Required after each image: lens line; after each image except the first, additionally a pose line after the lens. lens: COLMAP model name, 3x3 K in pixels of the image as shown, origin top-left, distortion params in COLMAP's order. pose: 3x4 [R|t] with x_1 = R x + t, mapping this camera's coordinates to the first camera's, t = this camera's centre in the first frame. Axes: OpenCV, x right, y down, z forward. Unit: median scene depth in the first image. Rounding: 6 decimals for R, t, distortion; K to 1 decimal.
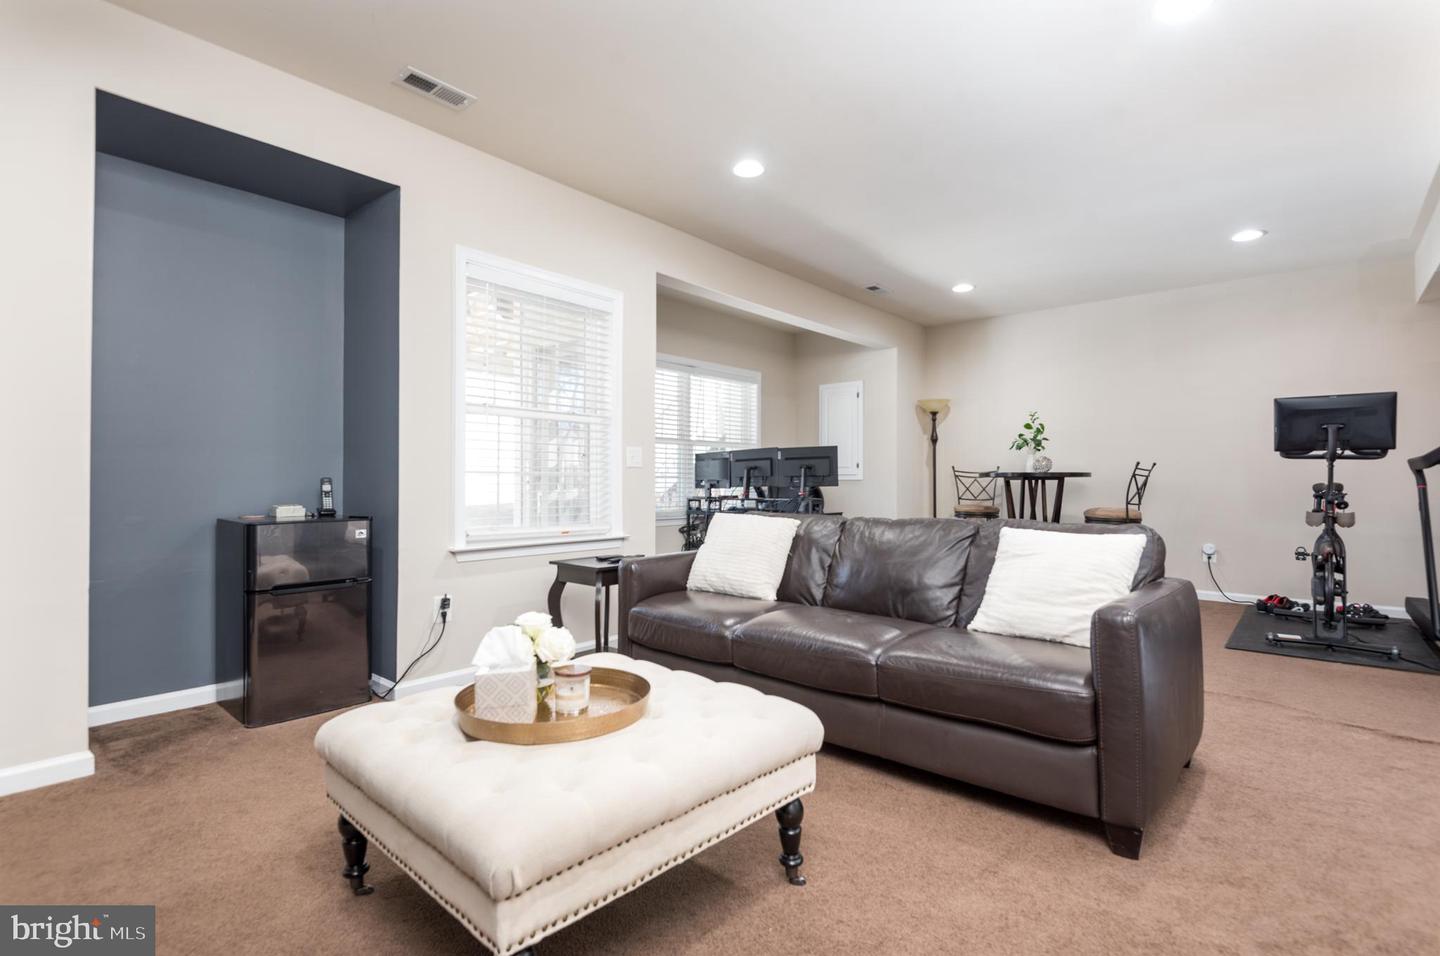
lens RADIAL K [[675.6, 0, 720.0], [0, 675.6, 478.0], [0, 0, 1]] dist [-0.000502, -0.000011]
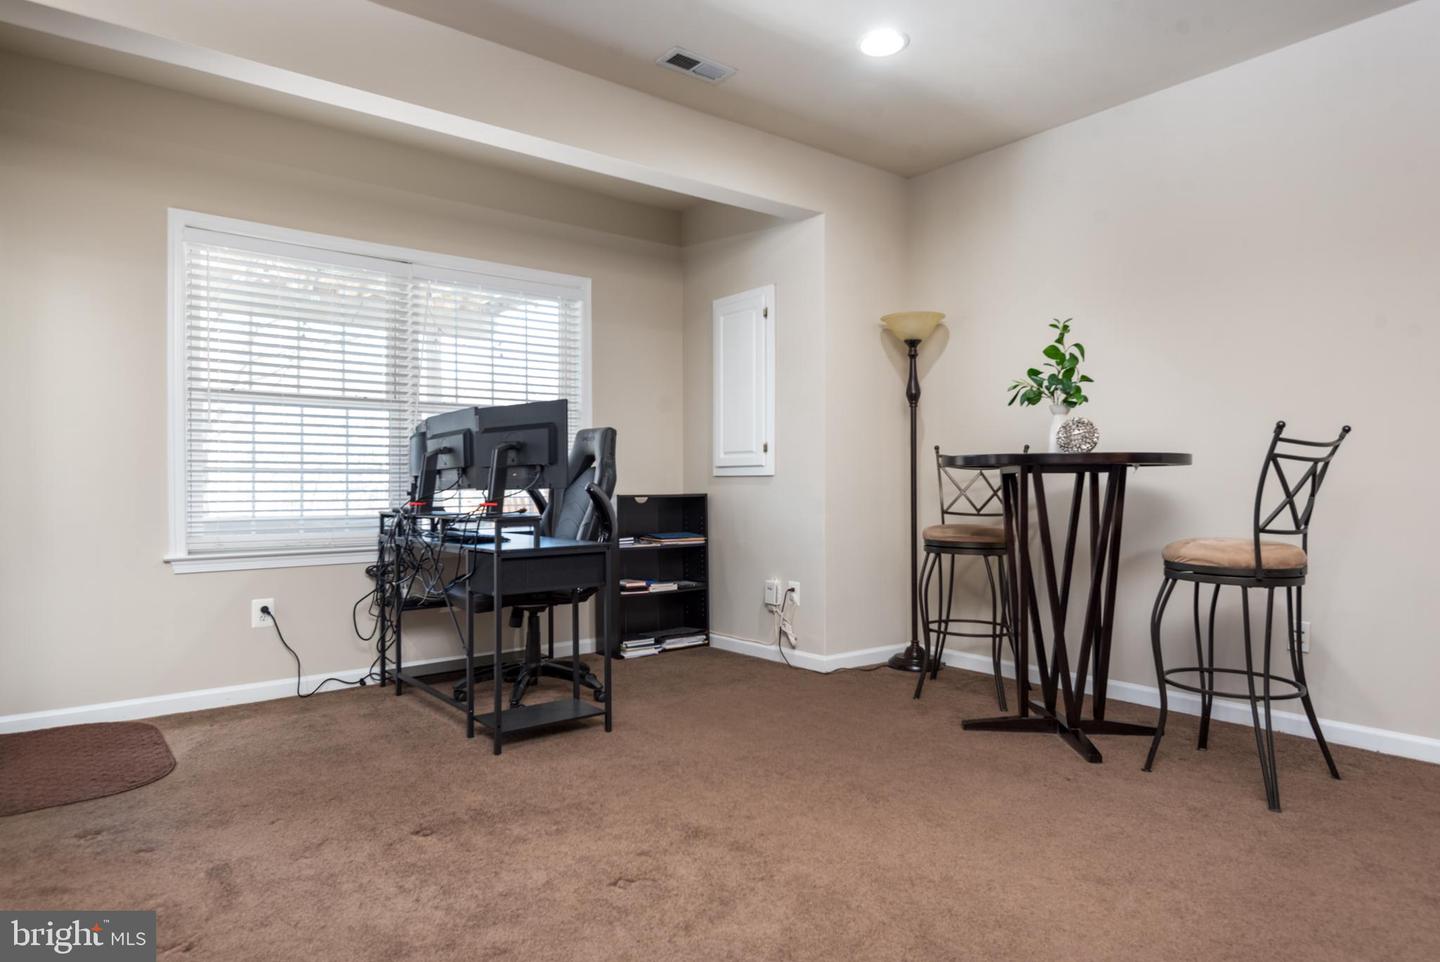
lens RADIAL K [[864.0, 0, 720.0], [0, 864.0, 481.0], [0, 0, 1]] dist [0.031196, -0.000366]
pose [[0.984028, -0.005005, -0.177944, 0.341874], [0.005908, 0.999972, 0.004549, 0.004549], [0.177917, -0.005528, 0.984030, 0.397401]]
